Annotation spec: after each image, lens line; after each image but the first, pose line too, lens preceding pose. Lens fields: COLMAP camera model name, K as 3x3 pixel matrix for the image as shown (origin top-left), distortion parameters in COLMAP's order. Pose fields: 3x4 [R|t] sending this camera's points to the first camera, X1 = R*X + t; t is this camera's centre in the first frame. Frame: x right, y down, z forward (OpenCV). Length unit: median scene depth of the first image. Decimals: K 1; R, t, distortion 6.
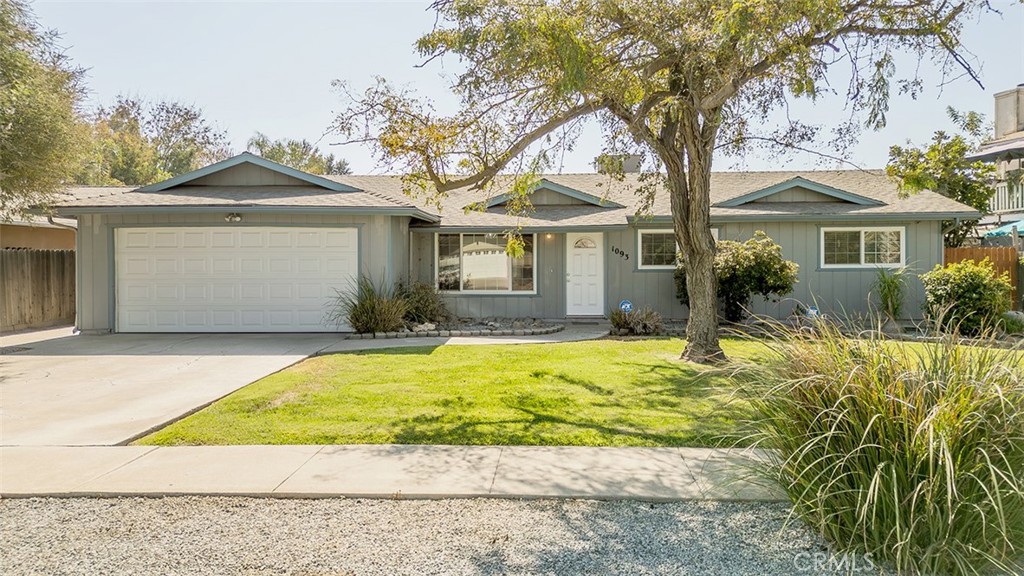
lens RADIAL K [[720.2, 0, 516.5], [0, 720.2, 283.0], [0, 0, 1]] dist [0.038487, -0.004251]
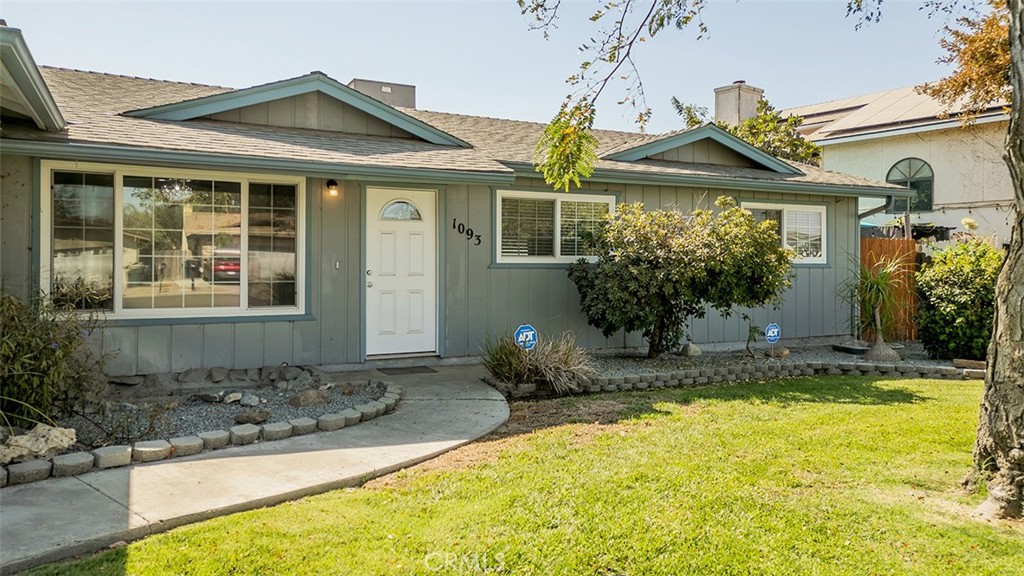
lens RADIAL K [[720.2, 0, 510.8], [0, 720.2, 282.9], [0, 0, 1]] dist [0.038487, -0.004251]
pose [[0.871881, -0.006175, 0.489678, -0.172195], [0.009465, 0.999946, -0.004241, -0.002995], [-0.489626, 0.008333, 0.871893, 1.058115]]
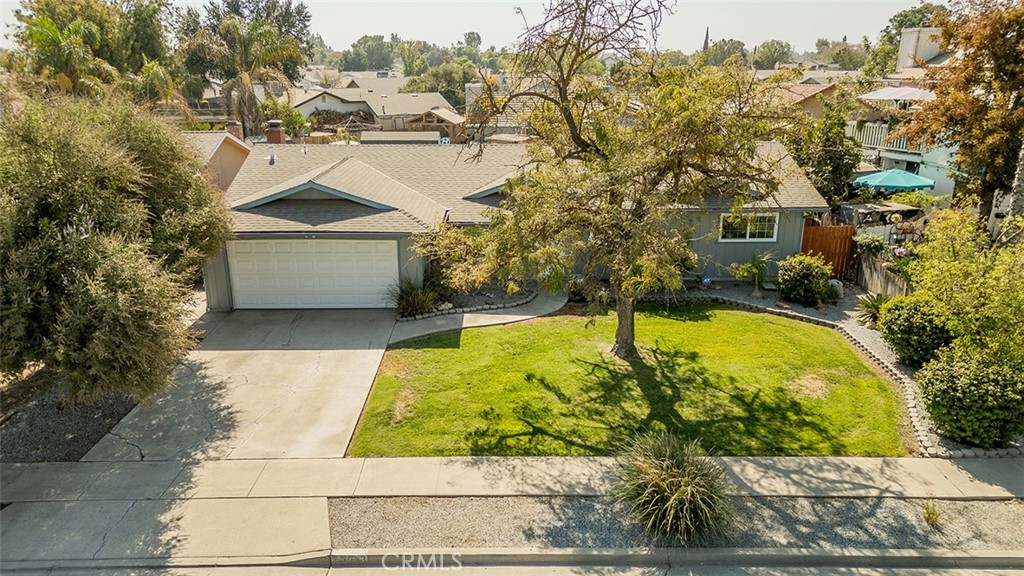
lens RADIAL K [[720.2, 0, 508.0], [0, 720.2, 289.5], [0, 0, 1]] dist [0.038487, -0.004251]
pose [[0.998760, -0.013194, 0.047997, -0.115218], [-0.000342, 0.962390, 0.271673, -0.626556], [-0.049776, -0.271352, 0.961192, -0.713317]]
